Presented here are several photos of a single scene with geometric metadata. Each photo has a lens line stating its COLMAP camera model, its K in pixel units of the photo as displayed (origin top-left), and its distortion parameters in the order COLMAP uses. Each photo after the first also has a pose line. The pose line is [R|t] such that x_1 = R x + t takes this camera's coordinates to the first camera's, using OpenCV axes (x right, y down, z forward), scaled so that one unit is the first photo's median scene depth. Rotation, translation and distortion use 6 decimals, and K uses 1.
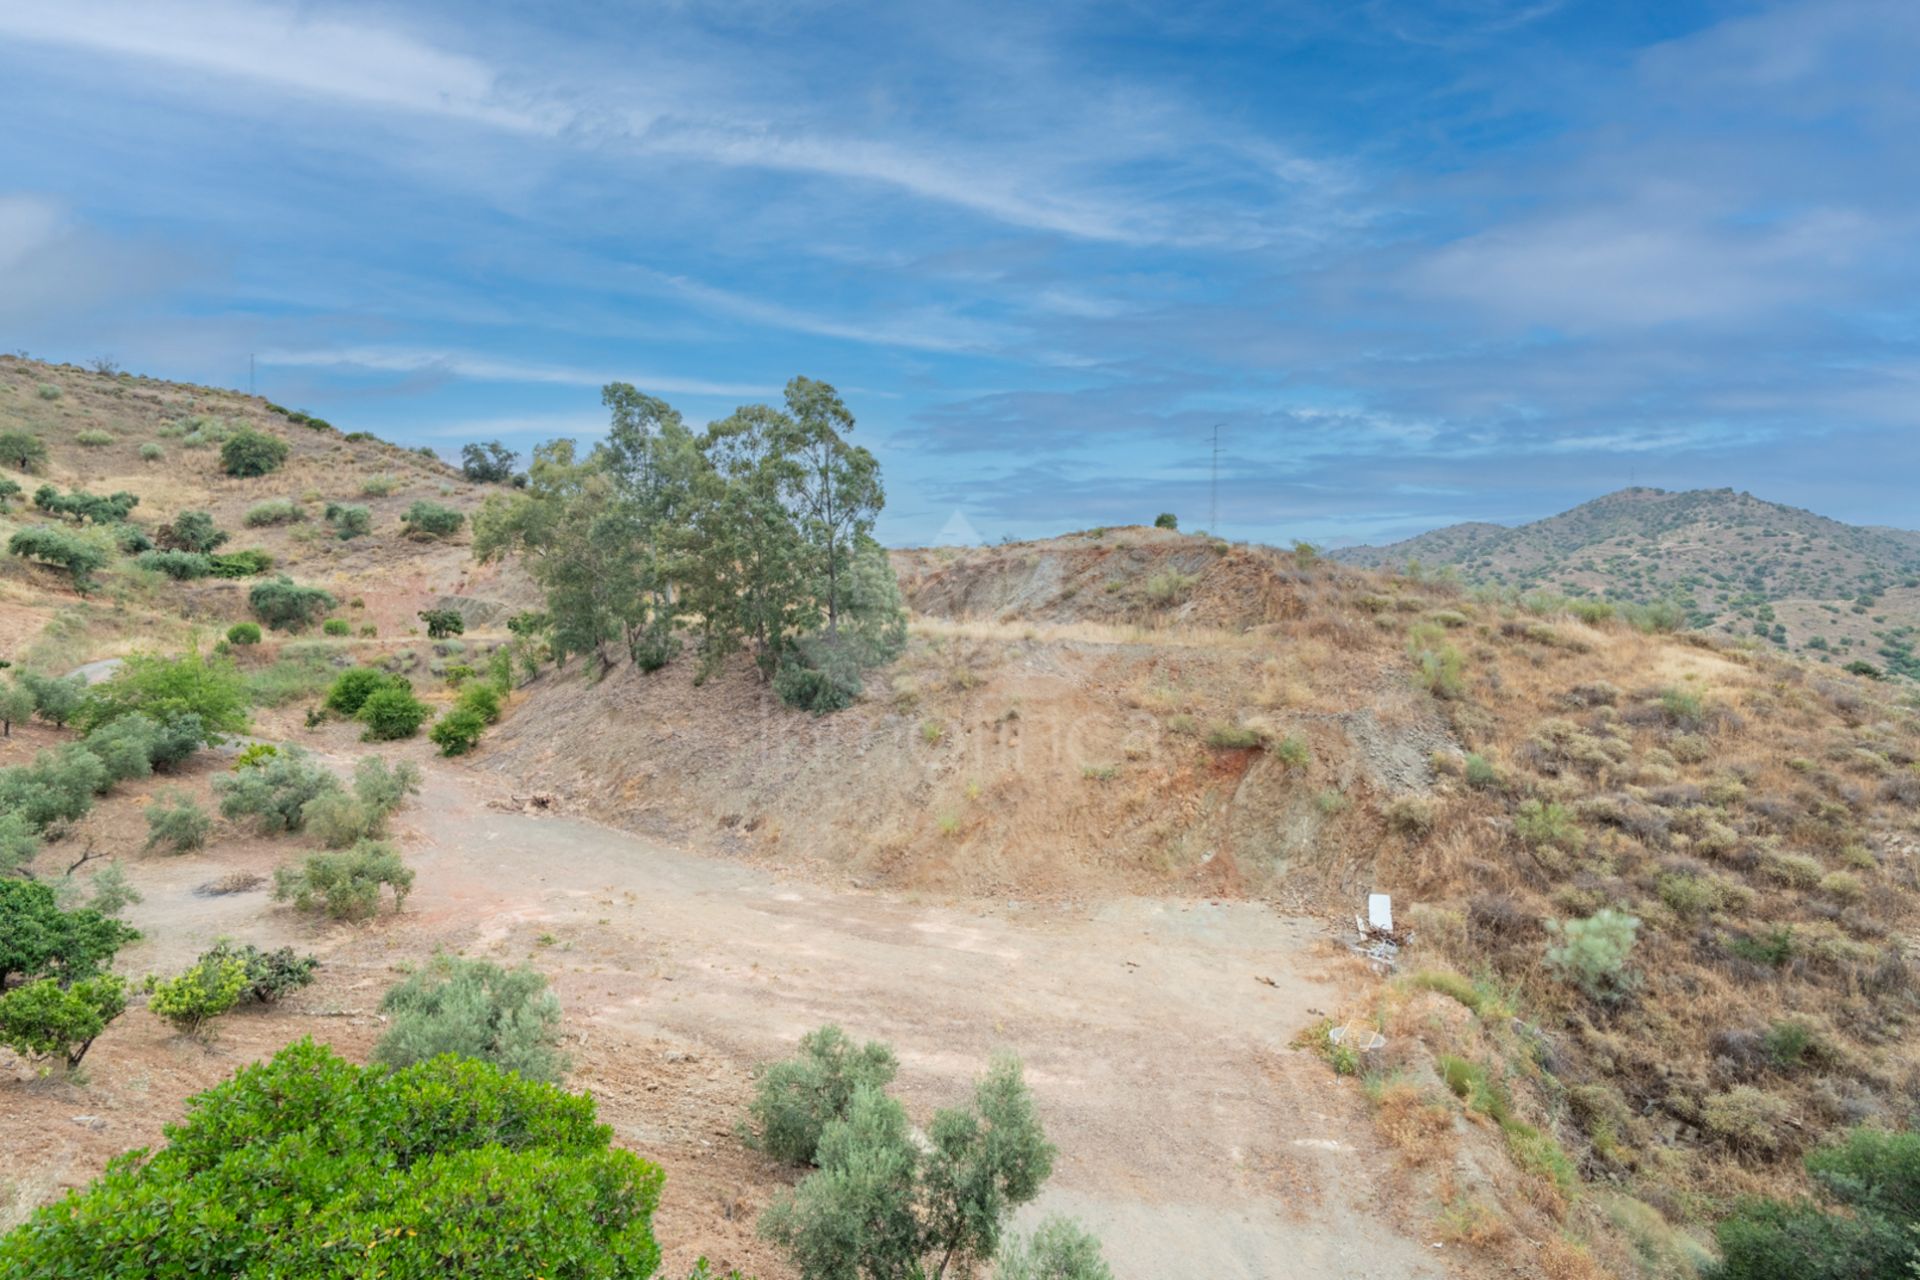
lens RADIAL K [[895.9, 0, 960.0], [0, 895.9, 640.0], [0, 0, 1]] dist [-0.002485, 0.000212]
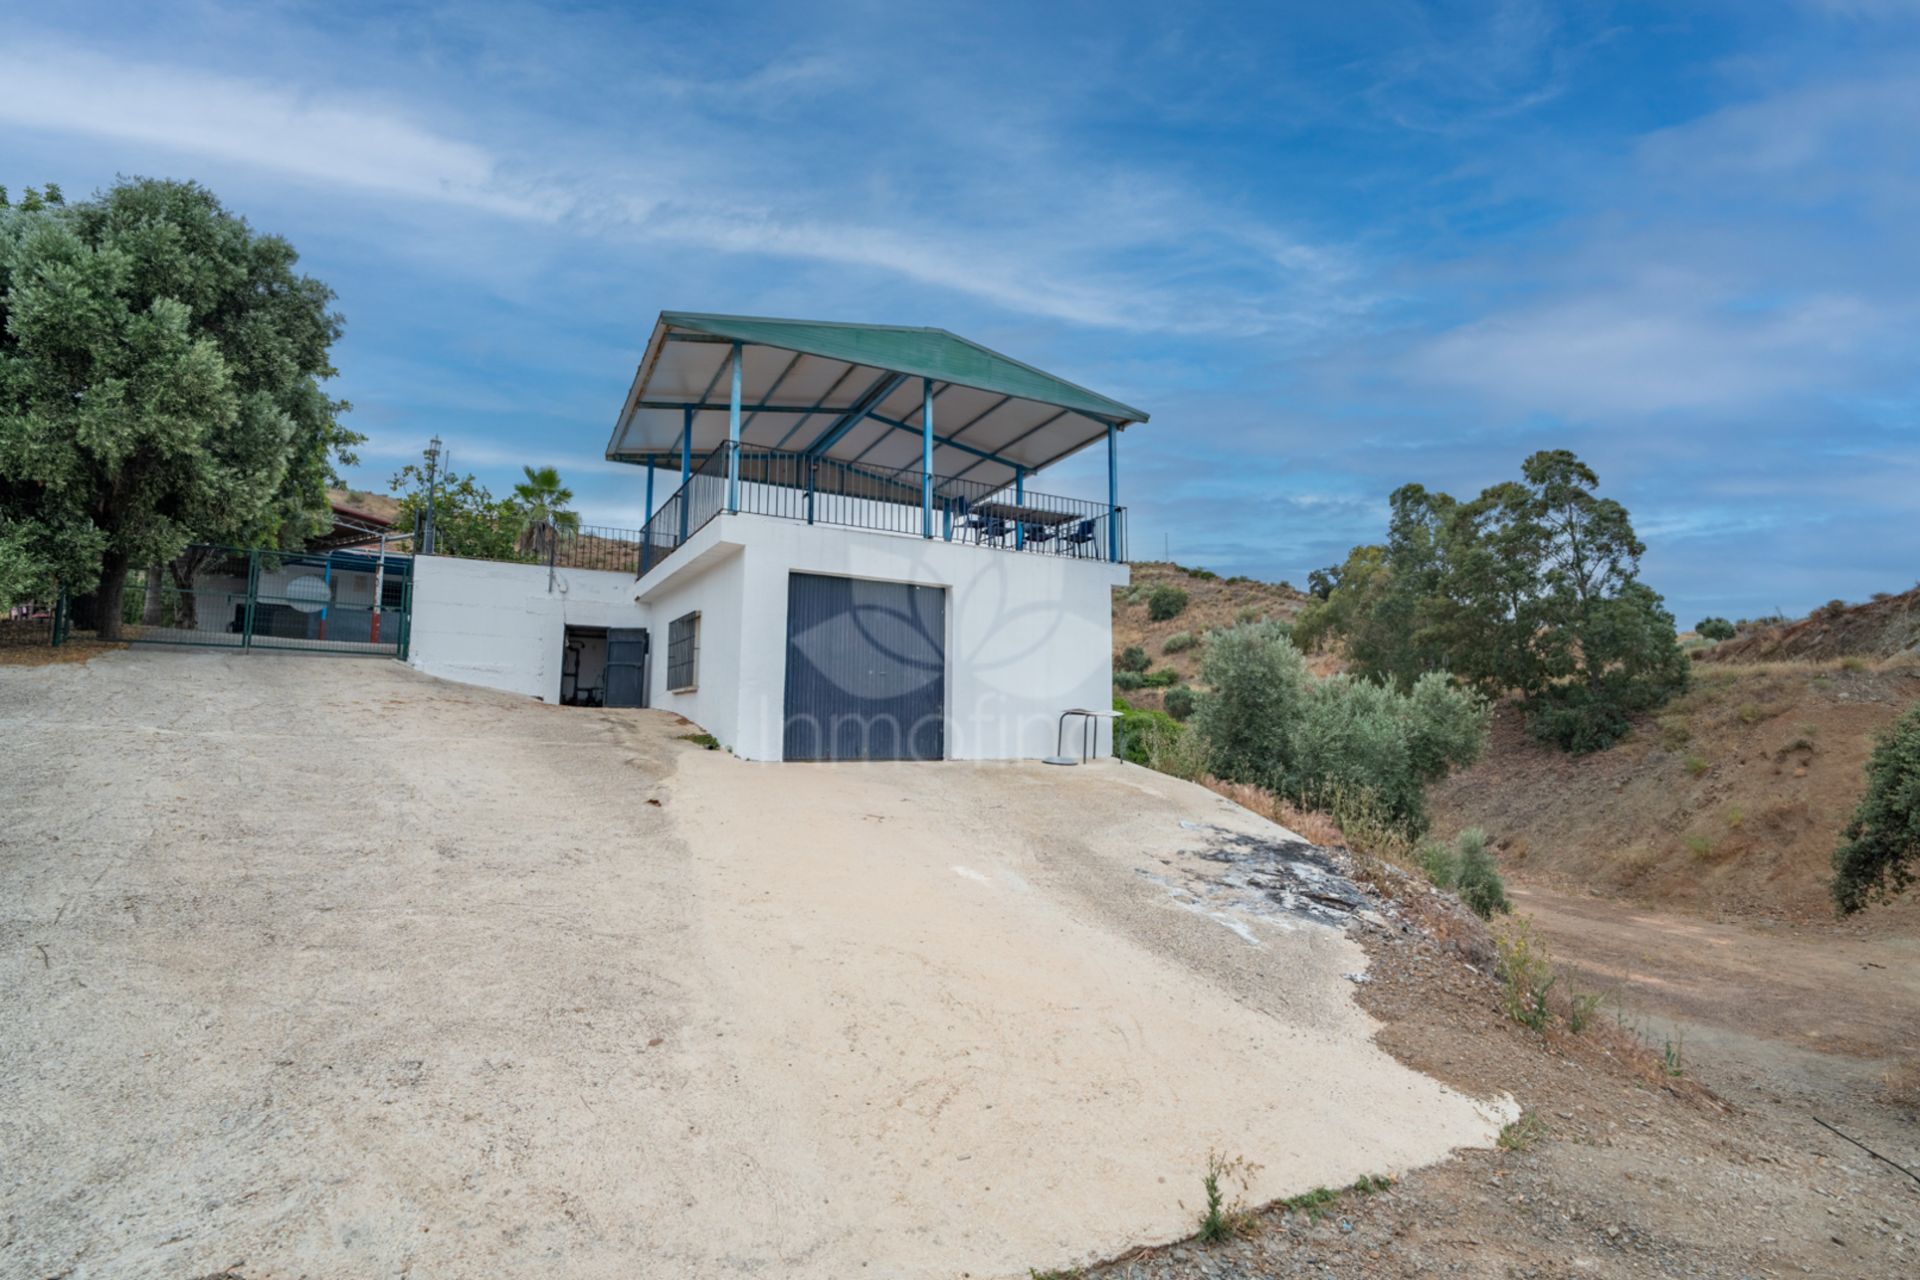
lens RADIAL K [[931.5, 0, 960.0], [0, 931.5, 640.0], [0, 0, 1]] dist [-0.033500, 0.009002]
pose [[0.618404, -0.108996, -0.778265, 0.115374], [-0.002229, 0.990088, -0.140433, 0.048316], [0.785857, 0.088579, 0.612032, -0.114846]]
